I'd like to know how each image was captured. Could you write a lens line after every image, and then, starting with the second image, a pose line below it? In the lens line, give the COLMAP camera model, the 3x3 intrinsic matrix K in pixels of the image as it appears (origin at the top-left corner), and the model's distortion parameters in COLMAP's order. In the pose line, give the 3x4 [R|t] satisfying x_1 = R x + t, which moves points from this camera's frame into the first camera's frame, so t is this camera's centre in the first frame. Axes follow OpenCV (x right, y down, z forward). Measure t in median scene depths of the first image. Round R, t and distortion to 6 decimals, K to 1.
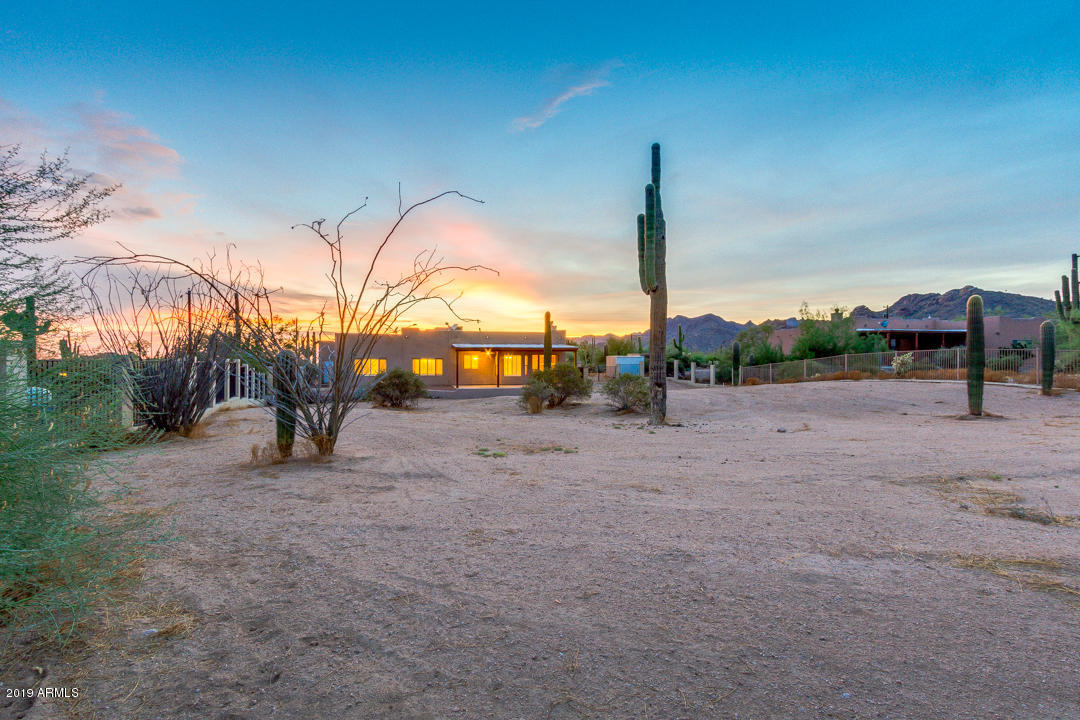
lens RADIAL K [[495.0, 0, 533.3], [0, 495.0, 360.8], [0, 0, 1]] dist [0.003261, -0.001664]
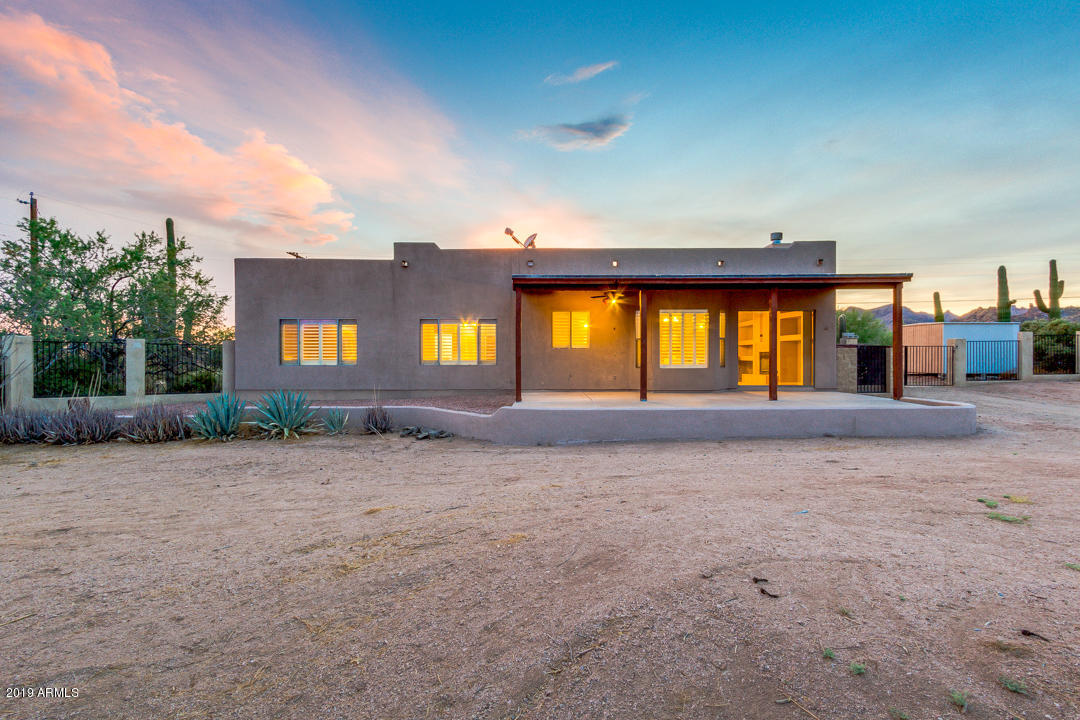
lens RADIAL K [[495.0, 0, 541.6], [0, 495.0, 363.2], [0, 0, 1]] dist [0.003261, -0.001664]
pose [[0.964663, -0.000340, -0.263486, -0.048192], [0.002119, 0.999977, 0.006467, 0.025678], [0.263478, -0.006796, 0.964641, 0.639643]]
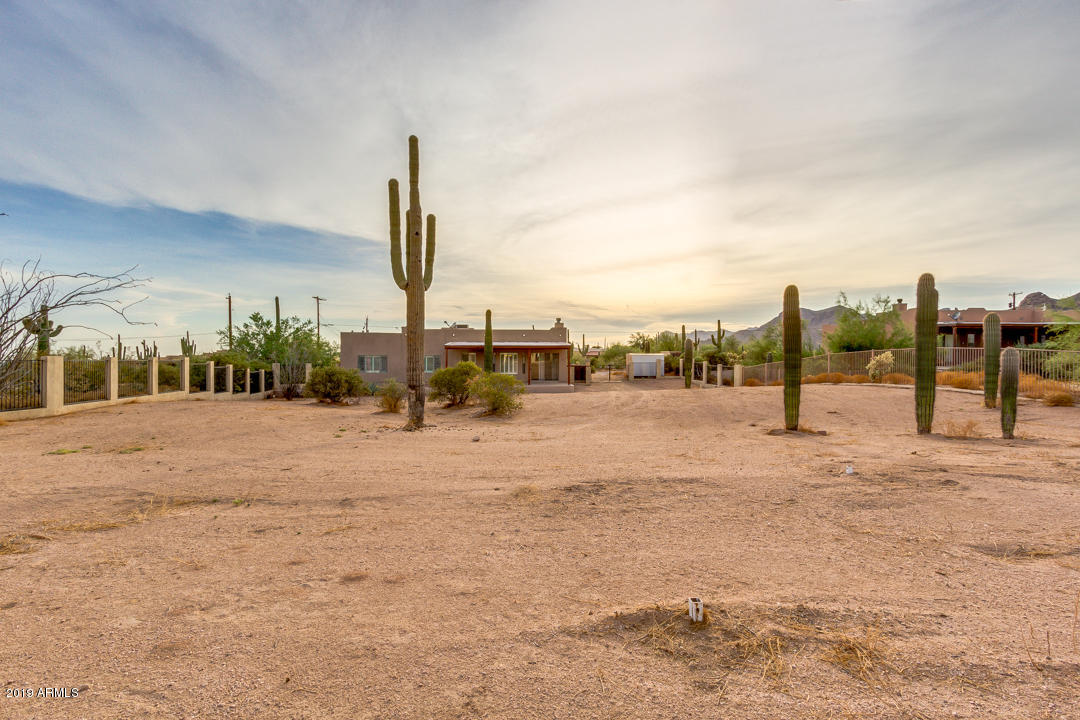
lens RADIAL K [[495.0, 0, 533.7], [0, 495.0, 365.1], [0, 0, 1]] dist [0.003261, -0.001664]
pose [[0.977195, 0.006467, -0.212245, 0.224066], [-0.003146, 0.999867, 0.015981, -0.003244], [0.212320, -0.014949, 0.977086, 0.036282]]
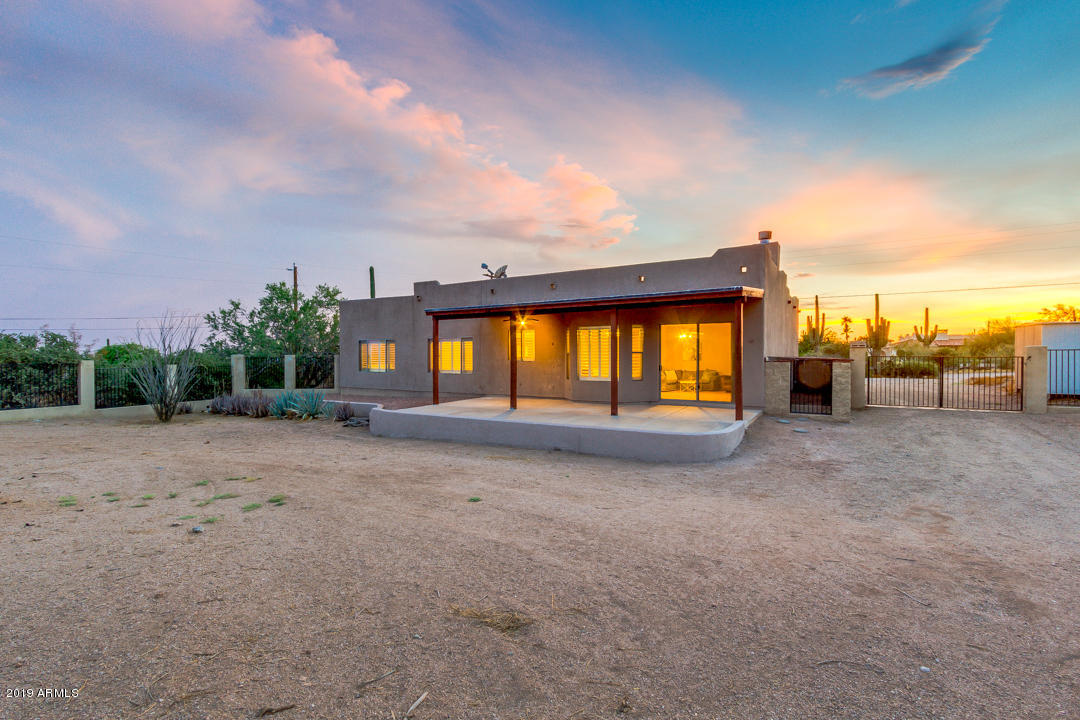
lens RADIAL K [[495.0, 0, 546.0], [0, 495.0, 360.0], [0, 0, 1]] dist [0.003261, -0.001664]
pose [[0.690935, 0.003799, -0.722907, 0.214999], [0.004753, 0.999941, 0.009798, 0.011345], [0.722901, -0.010205, 0.690876, 0.719028]]
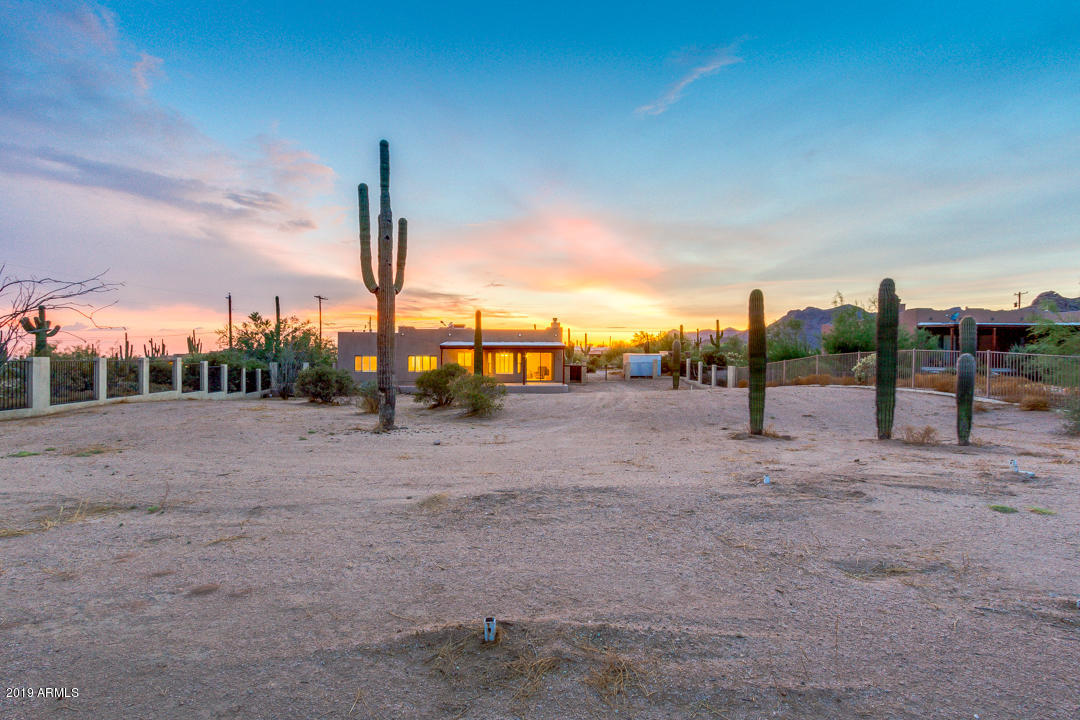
lens RADIAL K [[495.0, 0, 535.0], [0, 495.0, 359.7], [0, 0, 1]] dist [0.003261, -0.001664]
pose [[0.974492, 0.007142, -0.224309, 0.248511], [-0.005354, 0.999949, 0.008580, -0.006489], [0.224358, -0.007160, 0.974480, 0.040187]]
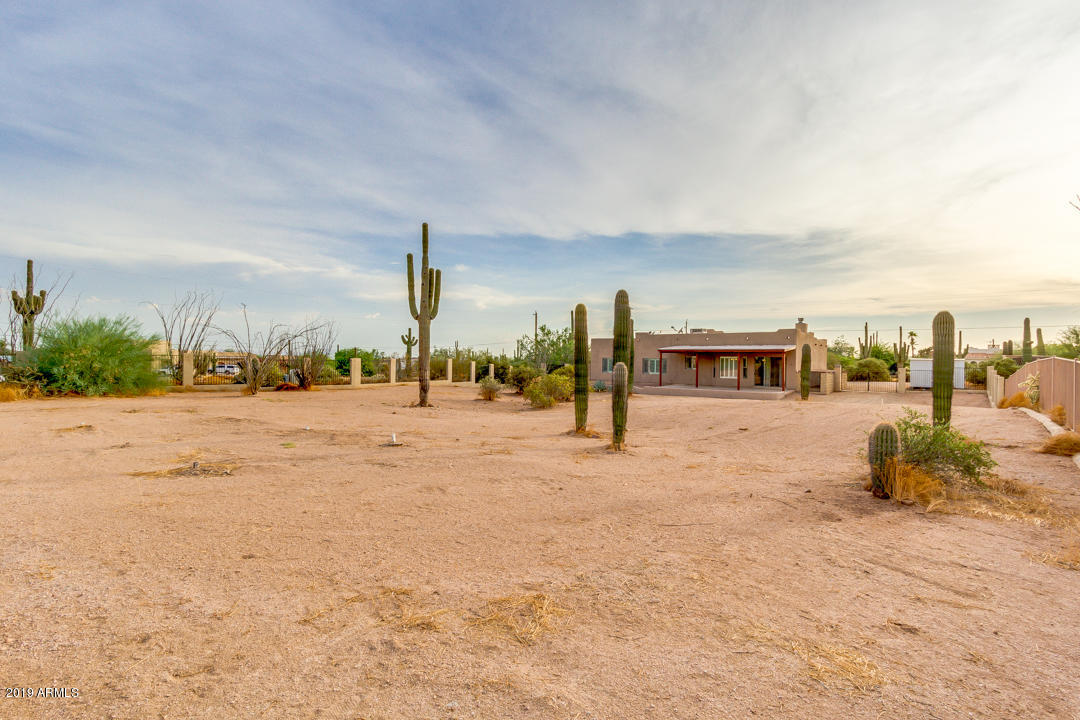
lens RADIAL K [[495.0, 0, 538.4], [0, 495.0, 360.0], [0, 0, 1]] dist [0.003261, -0.001664]
pose [[0.569050, 0.014916, -0.822168, 0.560712], [-0.010890, 0.999884, 0.010603, -0.011731], [0.822231, 0.002920, 0.569147, 0.139953]]
